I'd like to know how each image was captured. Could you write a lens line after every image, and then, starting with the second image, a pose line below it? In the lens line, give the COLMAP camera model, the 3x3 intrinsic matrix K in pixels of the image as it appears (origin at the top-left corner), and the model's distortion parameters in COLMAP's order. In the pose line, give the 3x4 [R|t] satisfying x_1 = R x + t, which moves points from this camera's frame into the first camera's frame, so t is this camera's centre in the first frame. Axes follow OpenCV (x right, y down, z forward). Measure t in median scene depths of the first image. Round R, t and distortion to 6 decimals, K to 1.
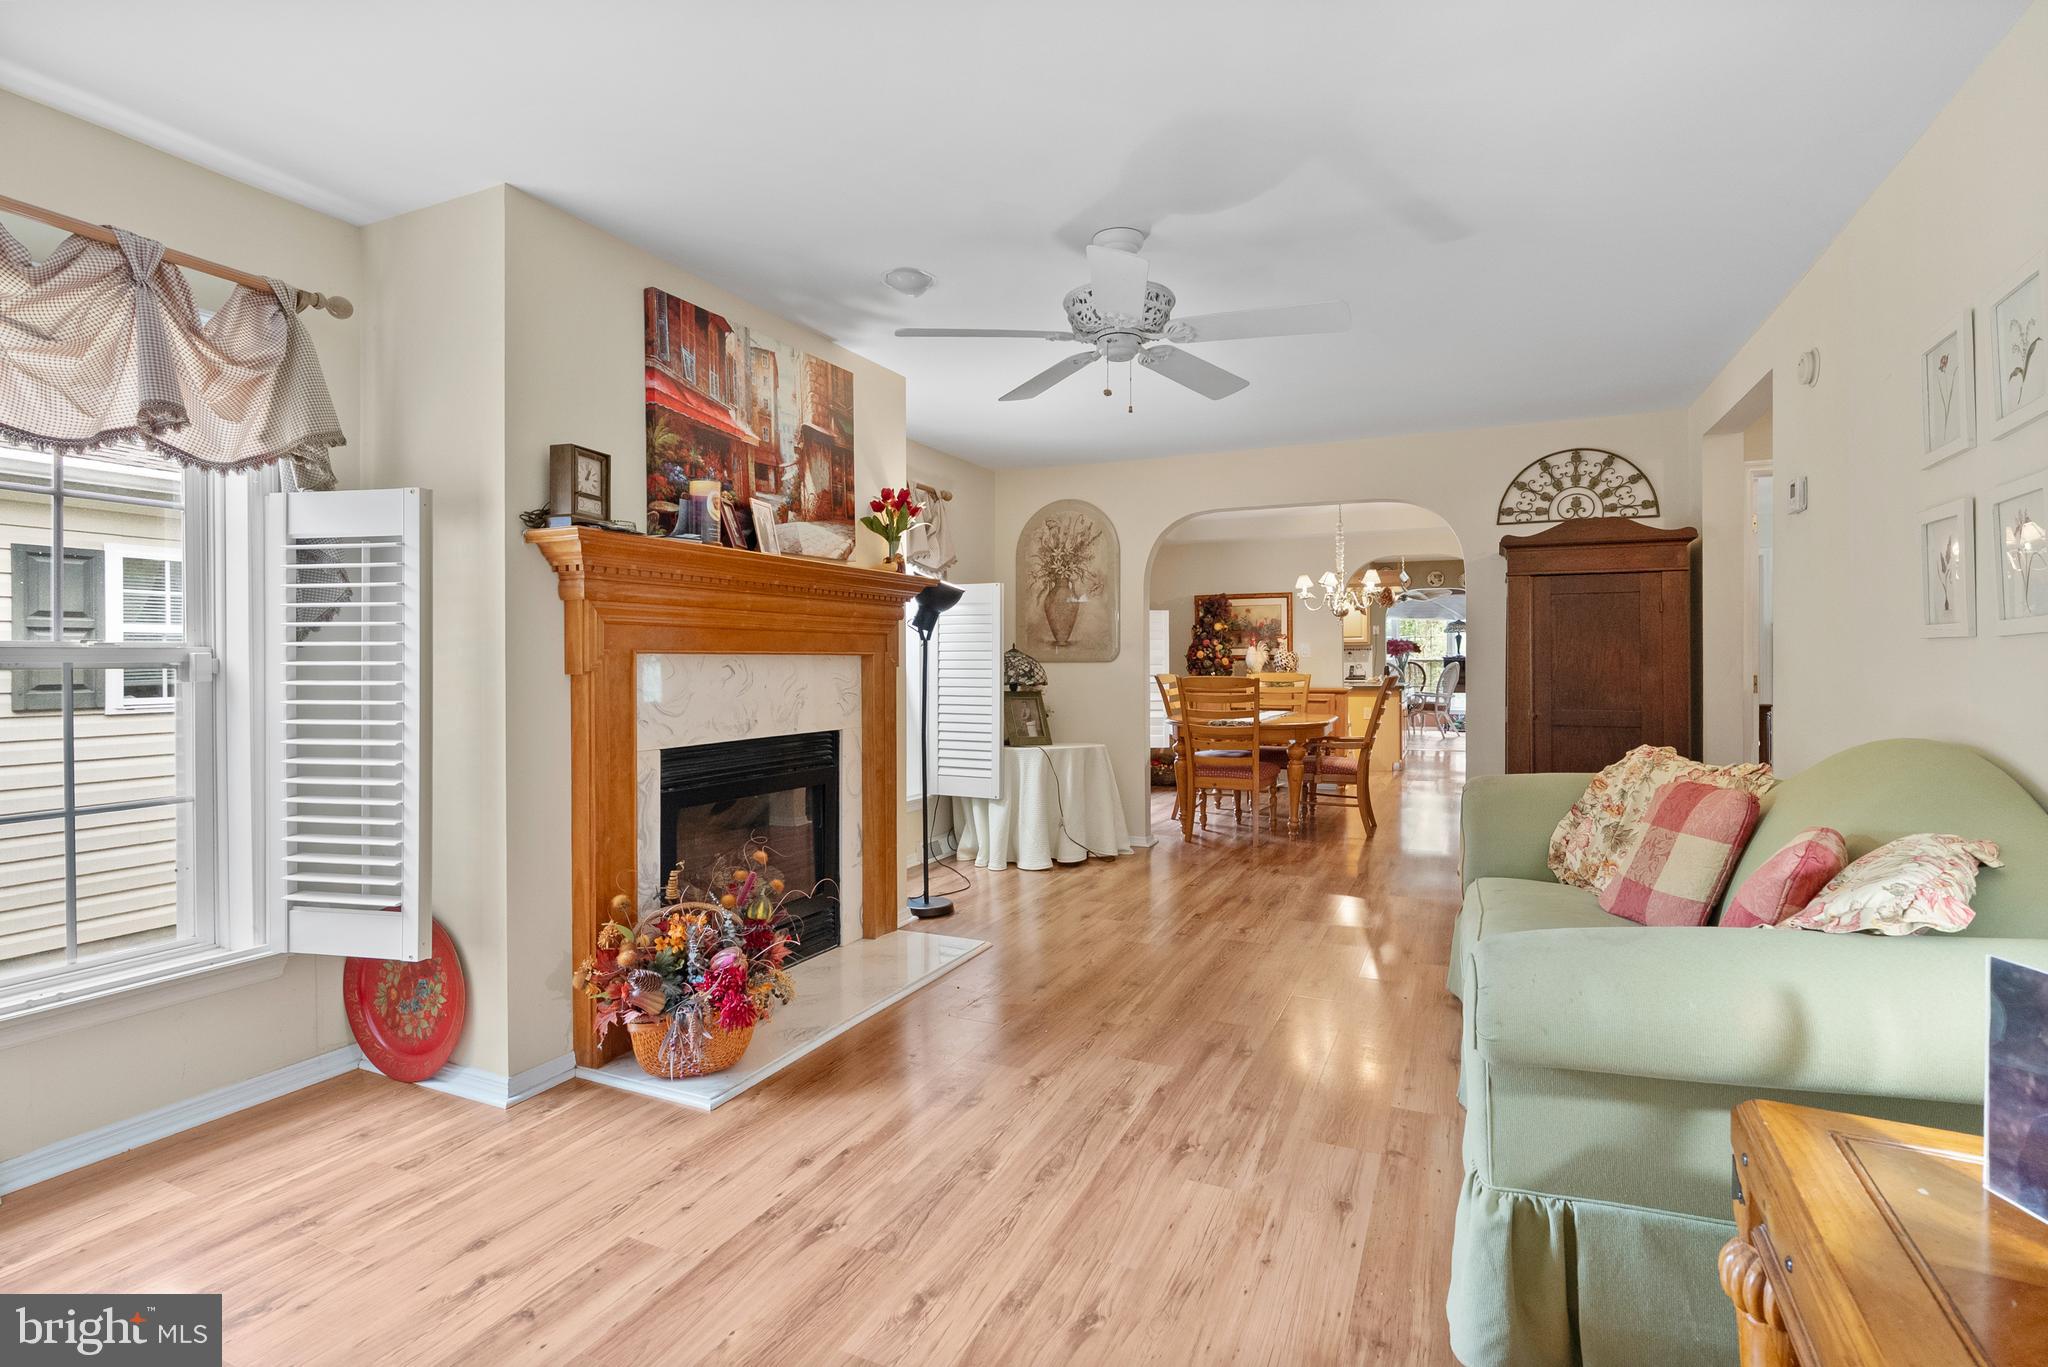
lens RADIAL K [[953.2, 0, 1049.4], [0, 953.2, 666.2], [0, 0, 1]] dist [-0.002979, 0.001141]
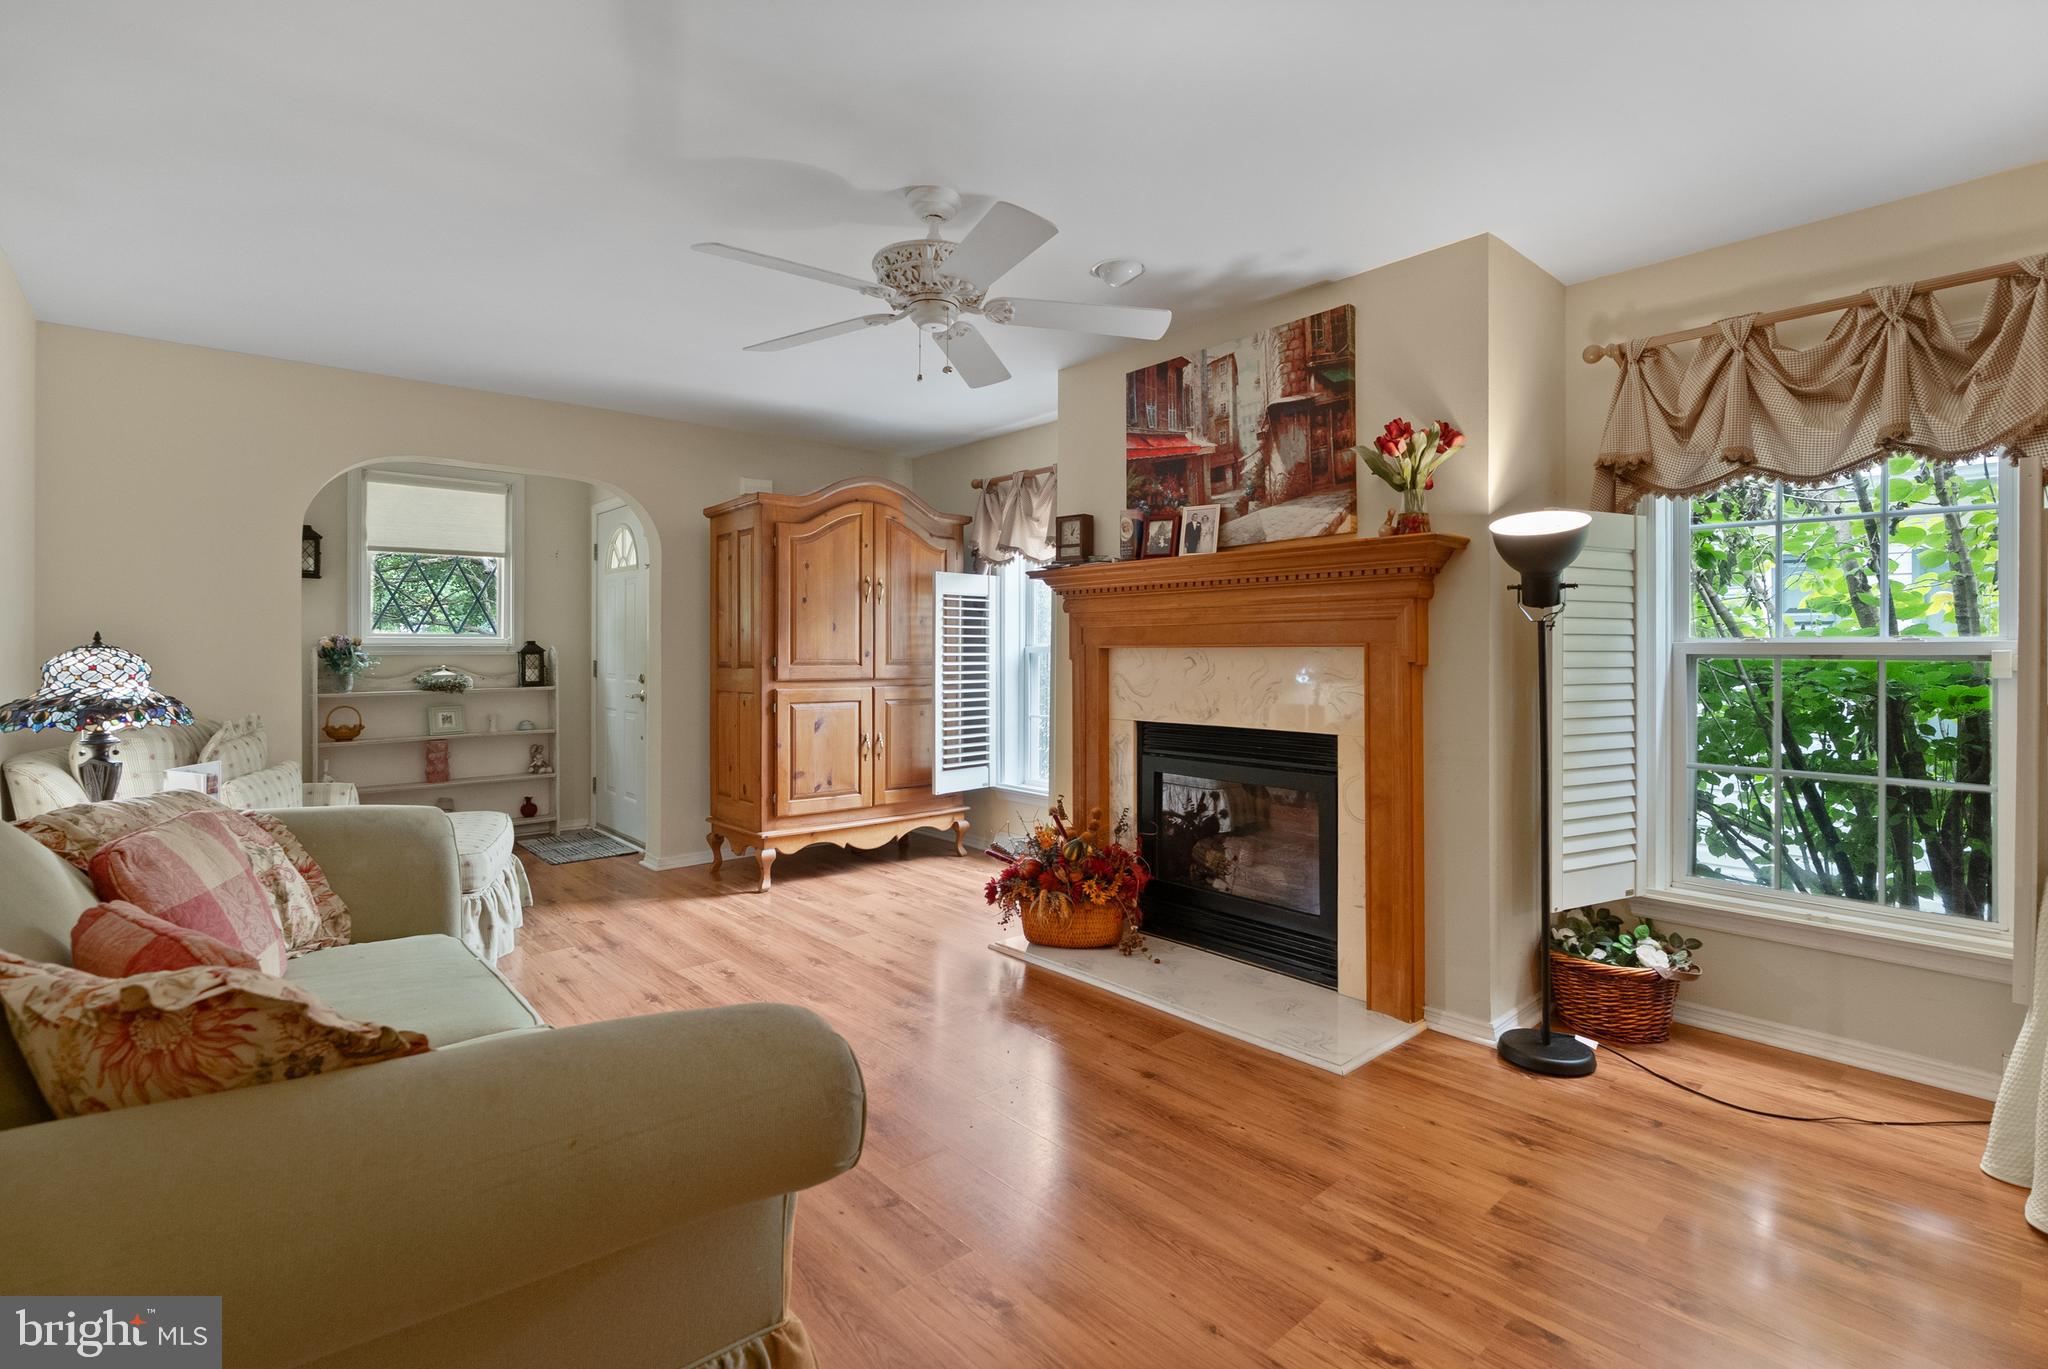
lens RADIAL K [[971.3, 0, 1059.4], [0, 971.3, 644.3], [0, 0, 1]] dist [-0.008158, 0.000115]
pose [[-0.400329, -0.005873, -0.916353, 0.770726], [-0.005237, 0.999978, -0.004121, -0.010285], [0.916357, 0.003149, -0.400351, 1.295002]]
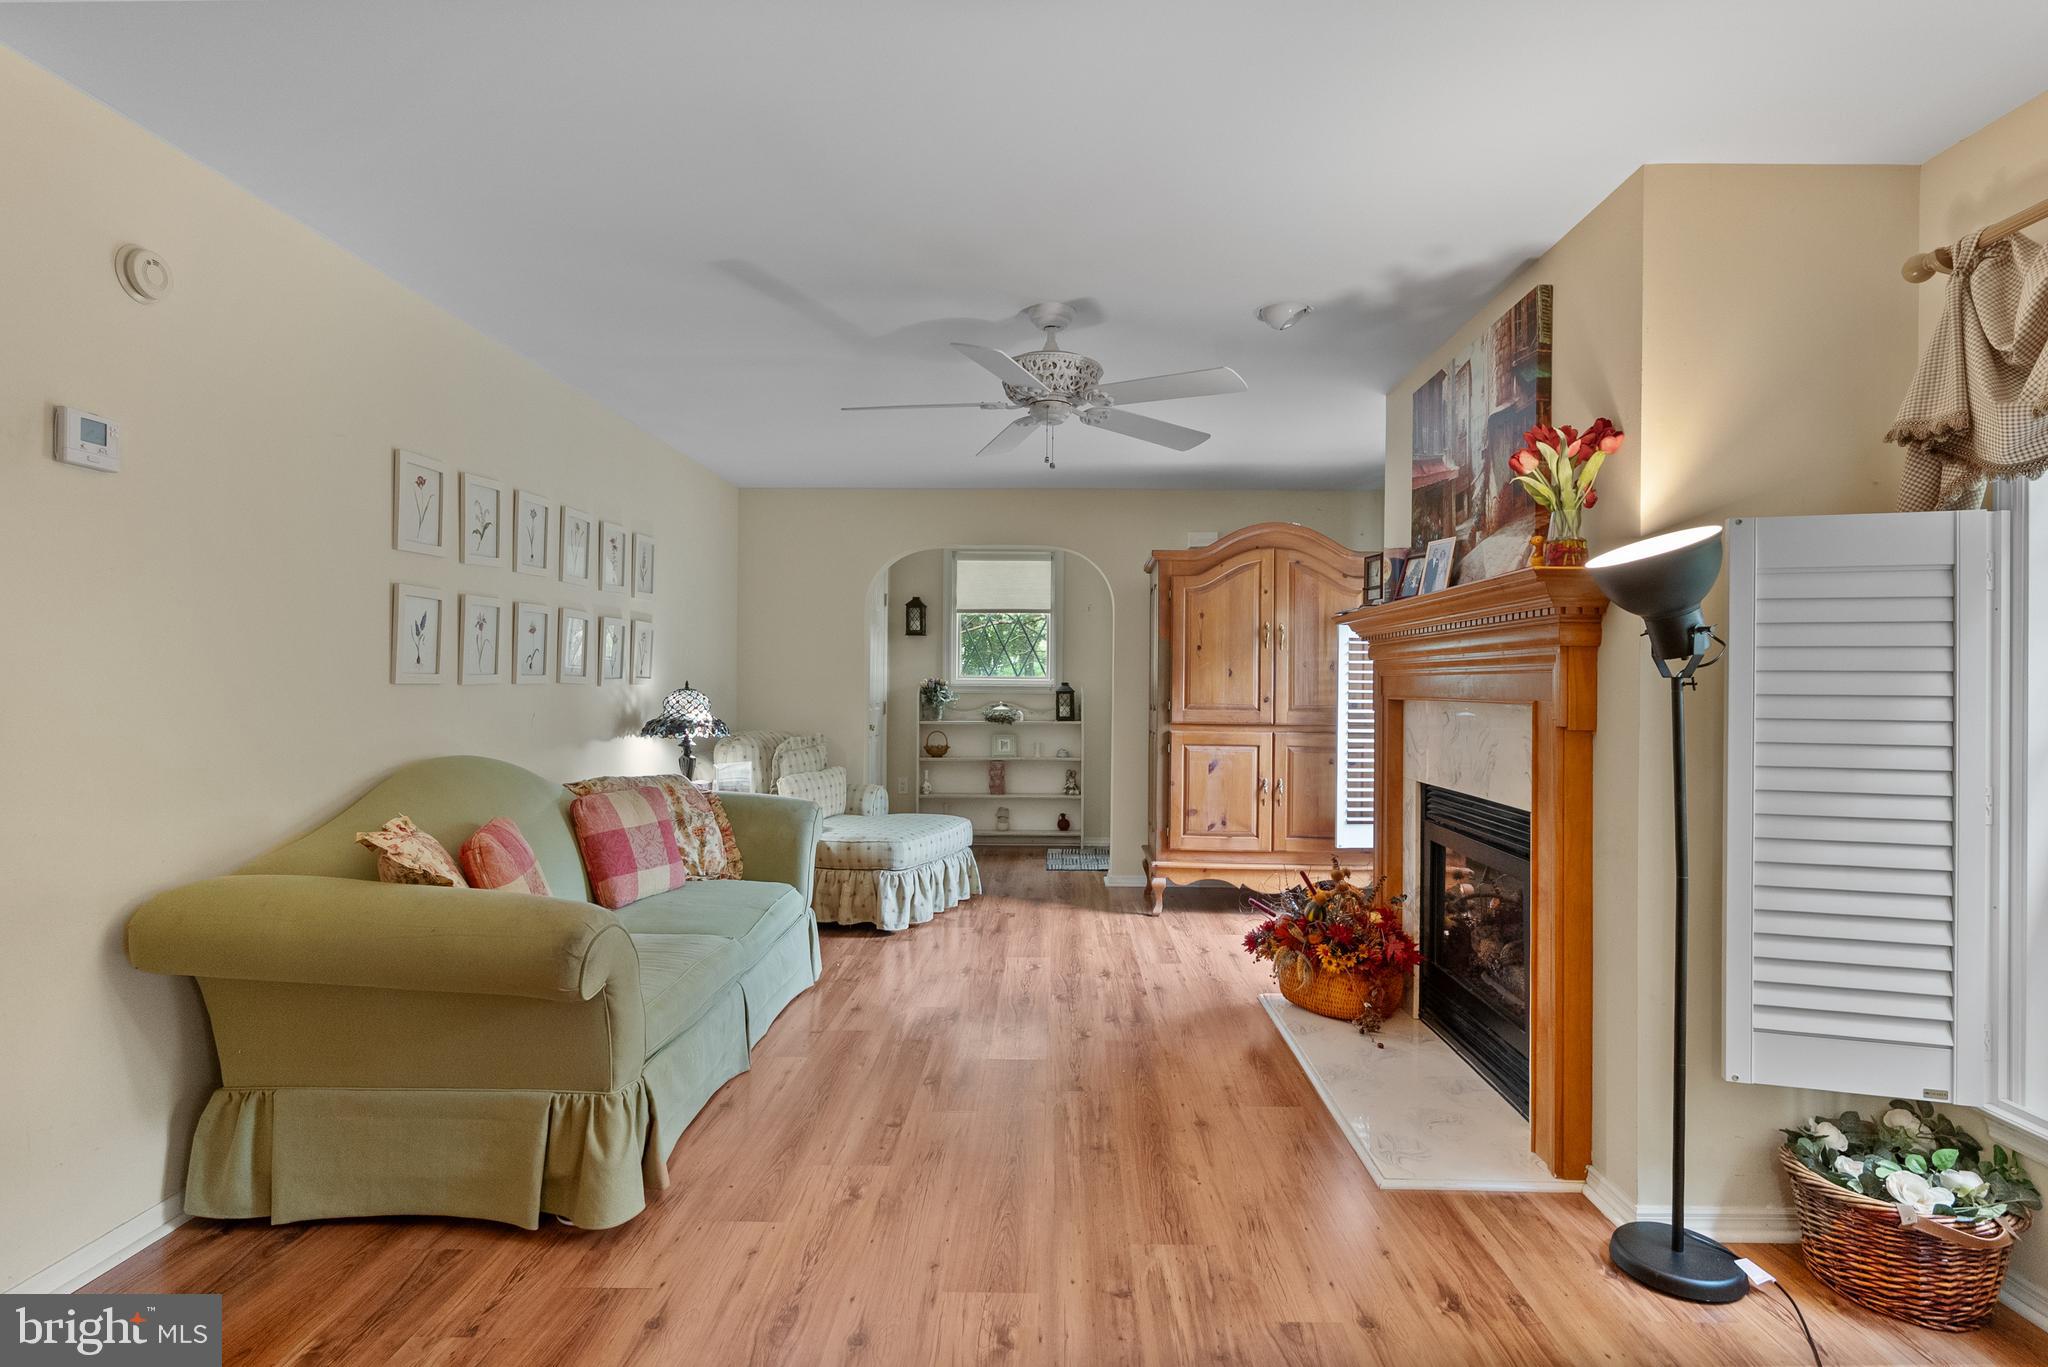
lens RADIAL K [[1057.1, 0, 1022.0], [0, 1057.1, 674.0], [0, 0, 1]] dist [-0.000953, 0.000643]
pose [[-0.925852, -0.012388, -0.377684, 0.478314], [-0.012421, 0.999920, -0.002350, -0.031643], [0.377683, 0.002516, -0.925932, 1.816044]]
